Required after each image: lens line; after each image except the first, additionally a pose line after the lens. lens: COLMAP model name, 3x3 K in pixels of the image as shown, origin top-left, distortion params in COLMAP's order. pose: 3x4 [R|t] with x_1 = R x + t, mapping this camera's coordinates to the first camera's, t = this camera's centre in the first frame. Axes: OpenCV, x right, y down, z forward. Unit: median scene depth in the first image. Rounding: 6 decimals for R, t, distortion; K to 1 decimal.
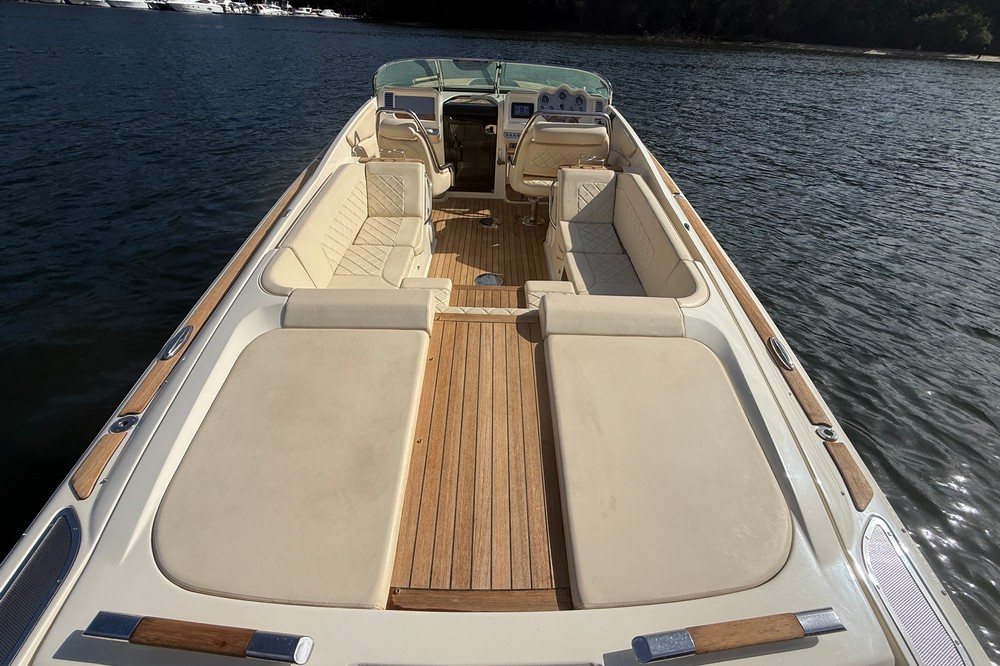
lens RADIAL K [[397.6, 0, 499.4], [0, 397.6, 335.6], [0, 0, 1]] dist [0.002115, -0.000749]
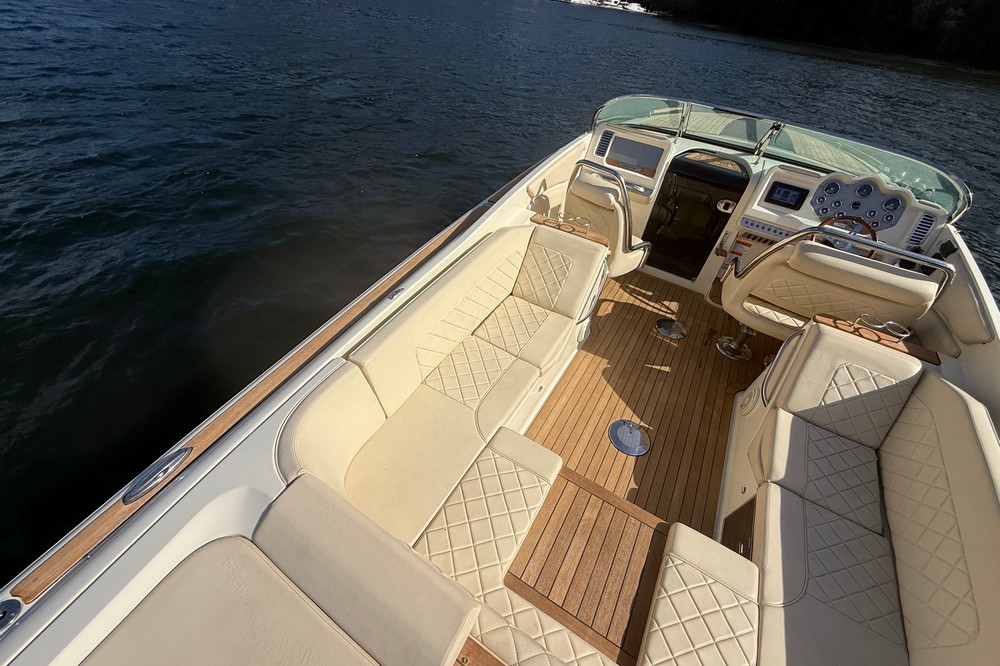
lens RADIAL K [[397.6, 0, 499.3], [0, 397.6, 335.2], [0, 0, 1]] dist [0.002115, -0.000749]
pose [[0.859536, 0.380811, -0.340853, -0.047757], [-0.376826, 0.922763, 0.080687, -0.249500], [0.345253, 0.059088, 0.936648, 0.238438]]
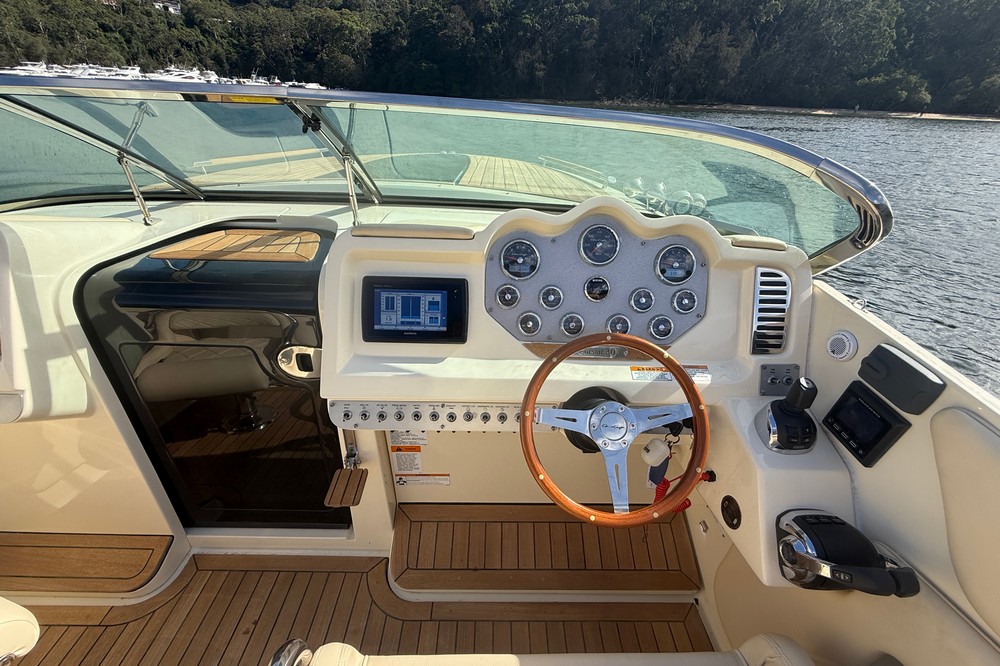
lens RADIAL K [[397.6, 0, 499.0], [0, 397.6, 332.7], [0, 0, 1]] dist [0.002115, -0.000749]
pose [[0.999927, -0.005701, -0.010608, 0.123253], [0.004205, 0.990694, -0.136041, -0.609684], [0.011284, 0.135987, 0.990646, 0.918583]]
